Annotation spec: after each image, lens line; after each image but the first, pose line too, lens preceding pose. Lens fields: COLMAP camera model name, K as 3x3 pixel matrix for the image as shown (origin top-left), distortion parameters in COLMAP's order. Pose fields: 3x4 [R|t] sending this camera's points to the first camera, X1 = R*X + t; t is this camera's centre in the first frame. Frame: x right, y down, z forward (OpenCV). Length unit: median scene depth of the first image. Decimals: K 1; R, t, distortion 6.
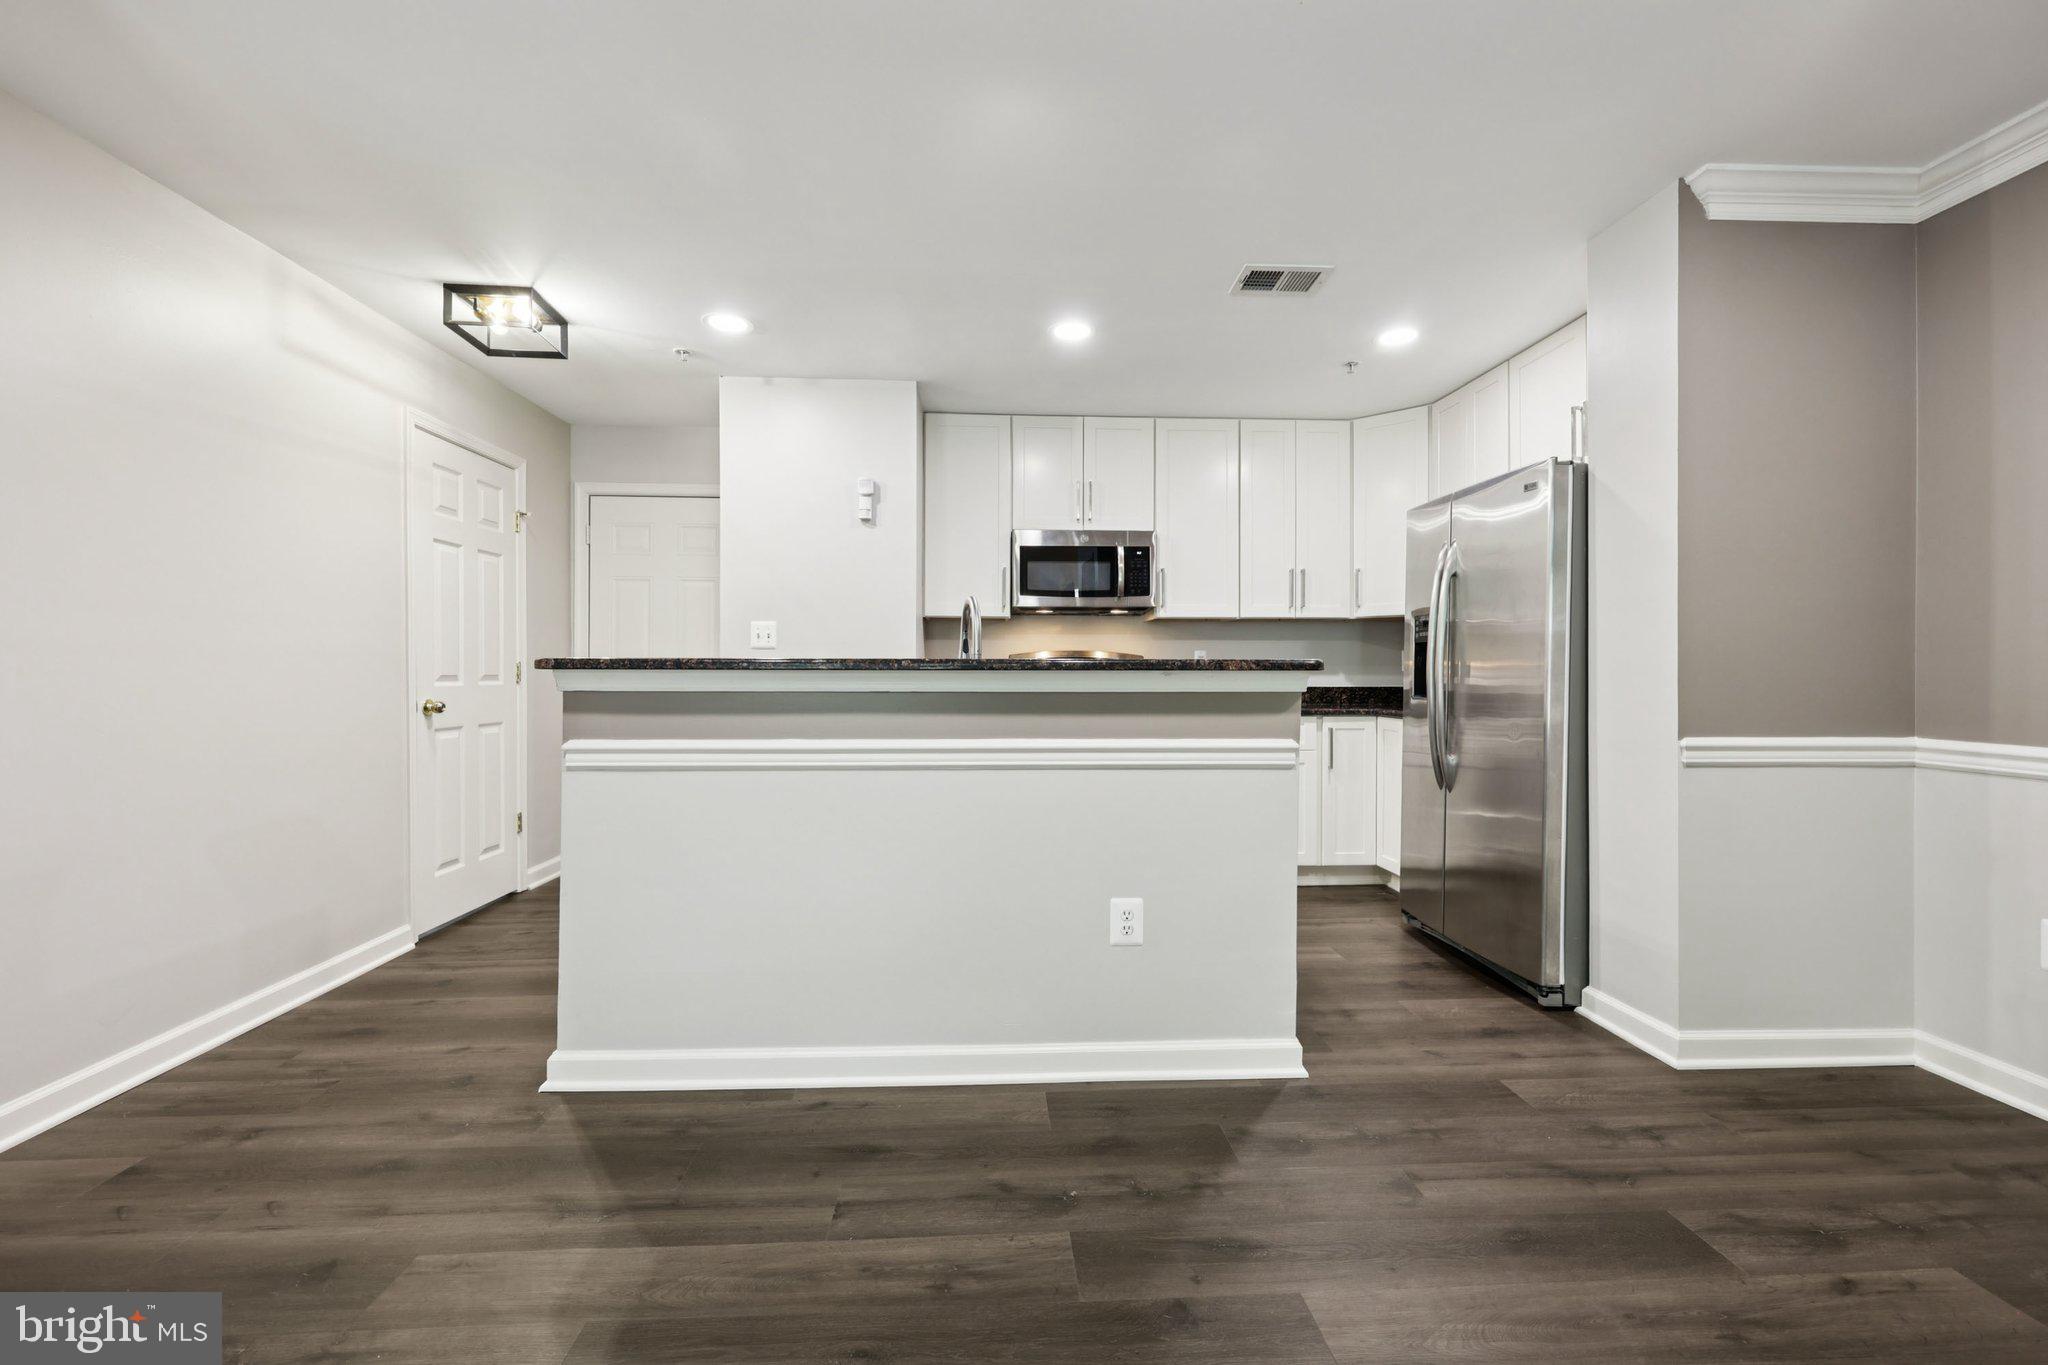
lens RADIAL K [[829.8, 0, 1019.3], [0, 829.8, 673.8], [0, 0, 1]] dist [0.000840, -0.000142]
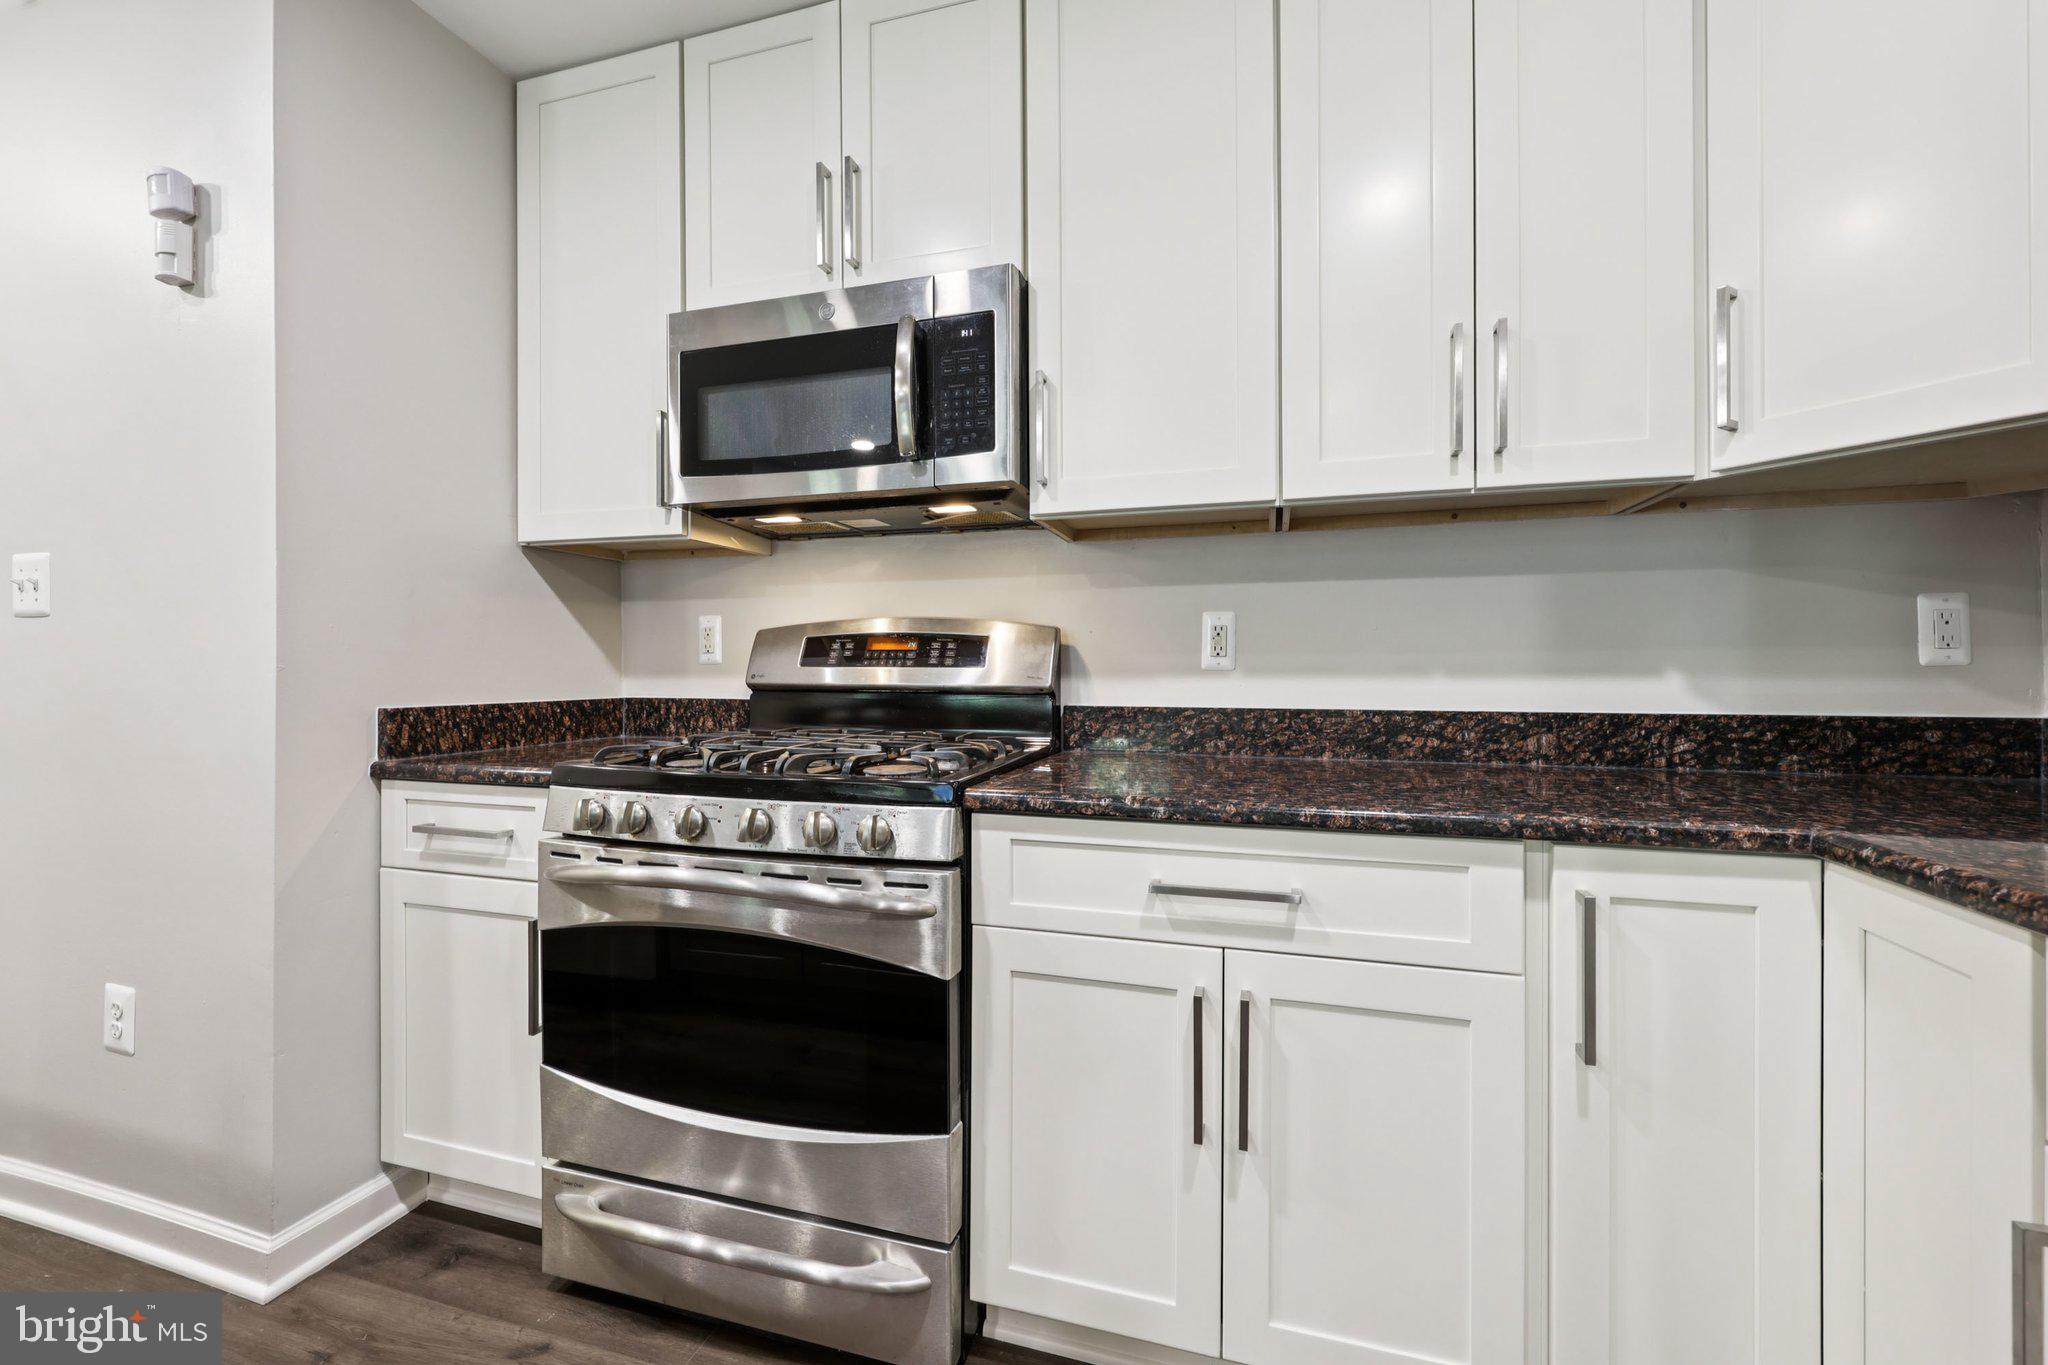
lens RADIAL K [[829.8, 0, 1019.3], [0, 829.8, 673.8], [0, 0, 1]] dist [0.000840, -0.000142]
pose [[0.941806, 0.000287, -0.336155, 0.478805], [0.001105, 0.999992, 0.003951, -0.002459], [0.336154, -0.004092, 0.941798, 1.137445]]
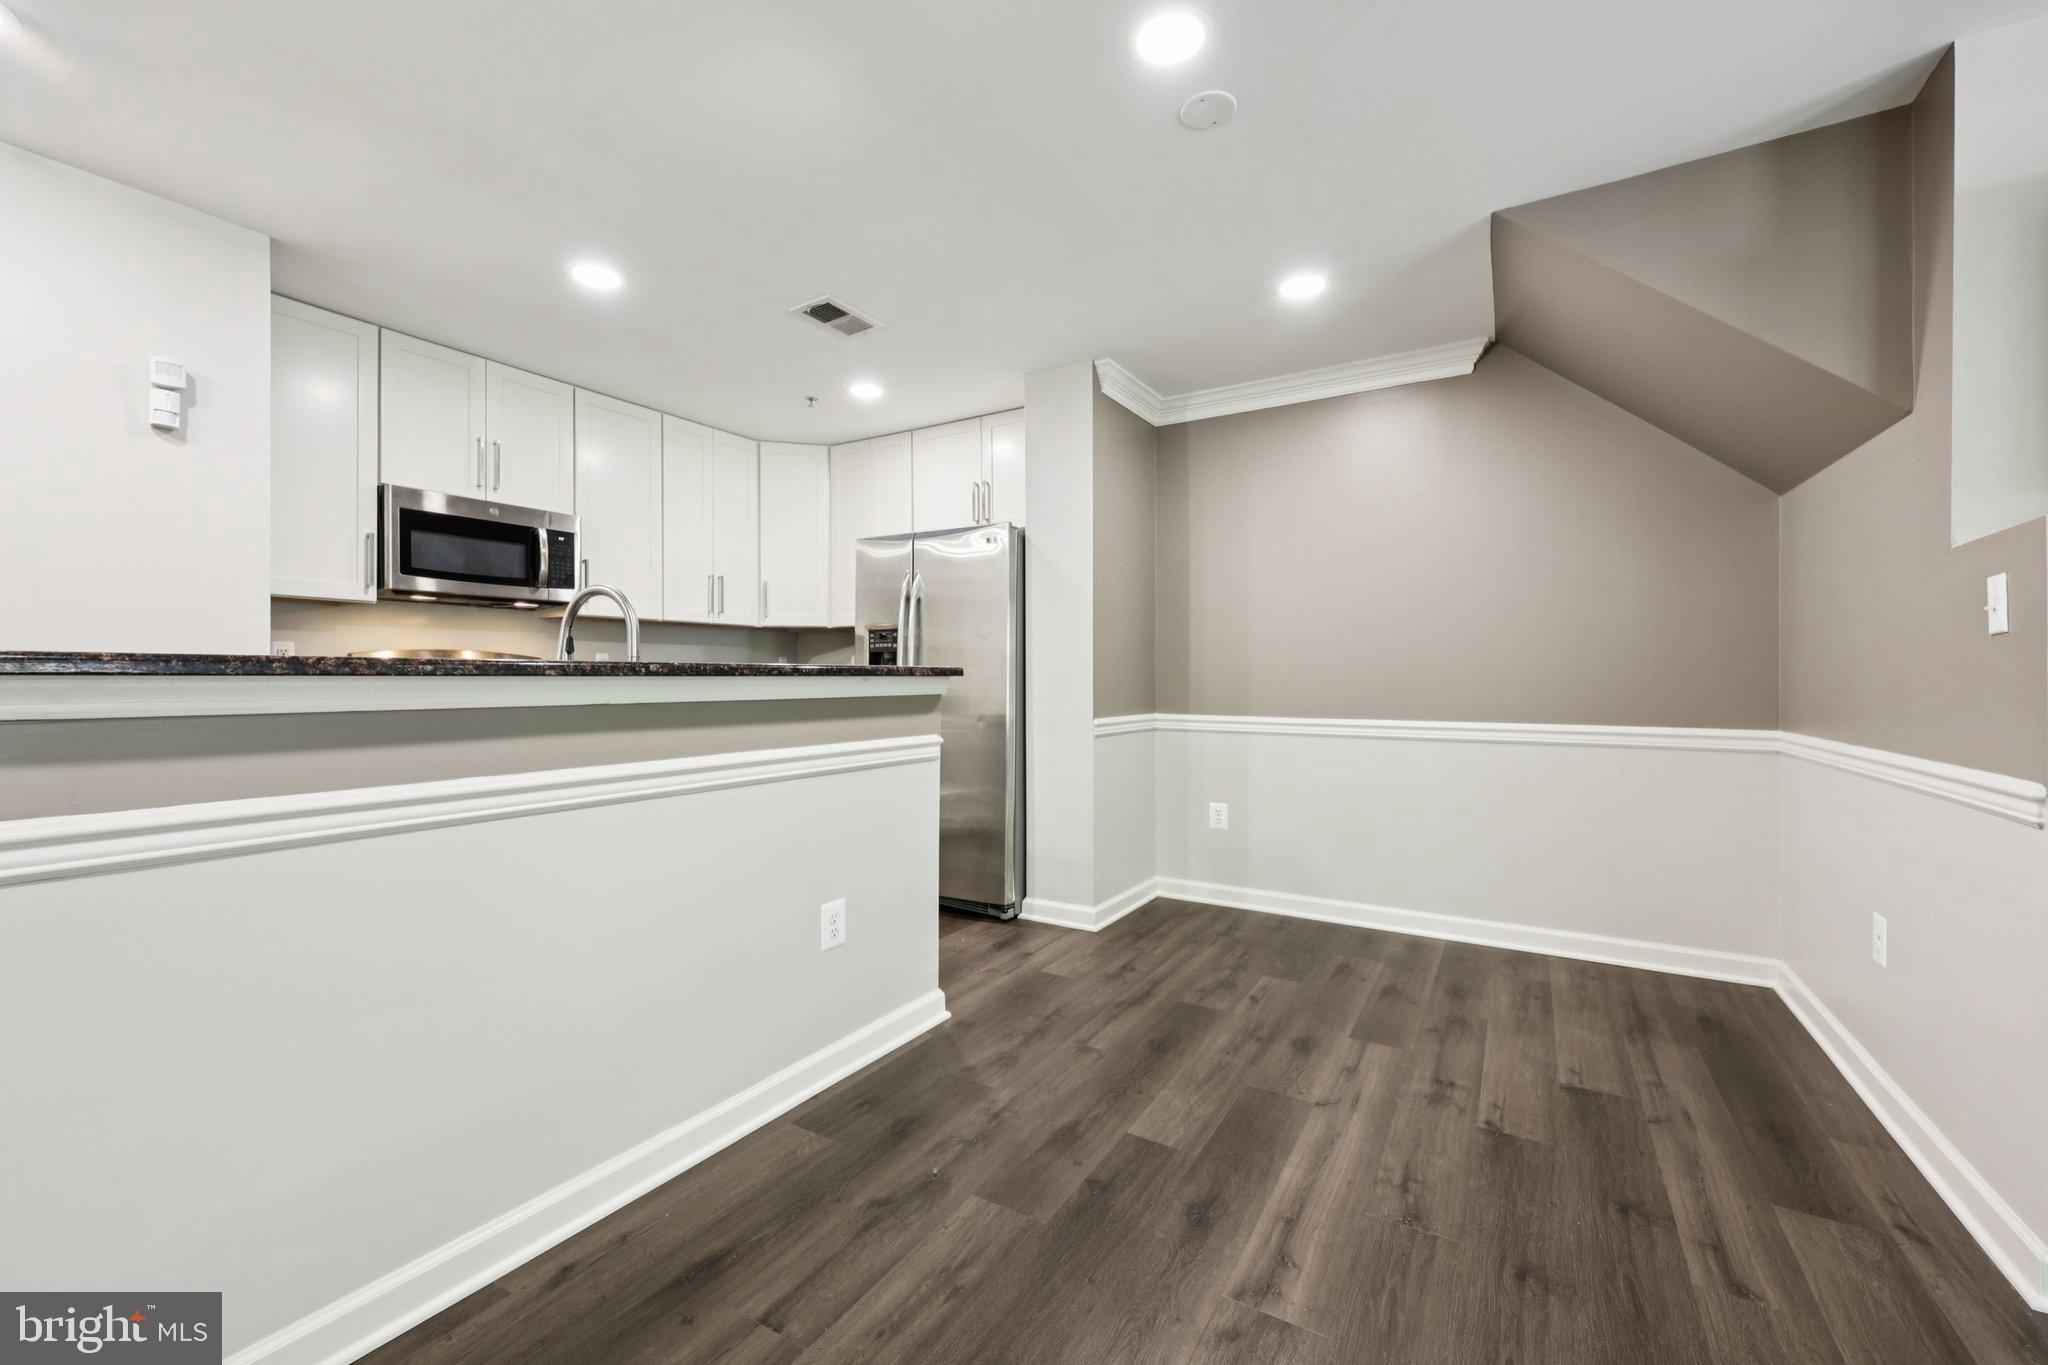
lens RADIAL K [[824.1, 0, 1021.5], [0, 824.1, 676.9], [0, 0, 1]] dist [-0.001359, -0.000162]
pose [[0.564485, -0.000932, 0.825443, -0.491216], [0.001550, 0.999999, 0.000070, -0.002741], [-0.825442, 0.001240, 0.564486, 0.209406]]
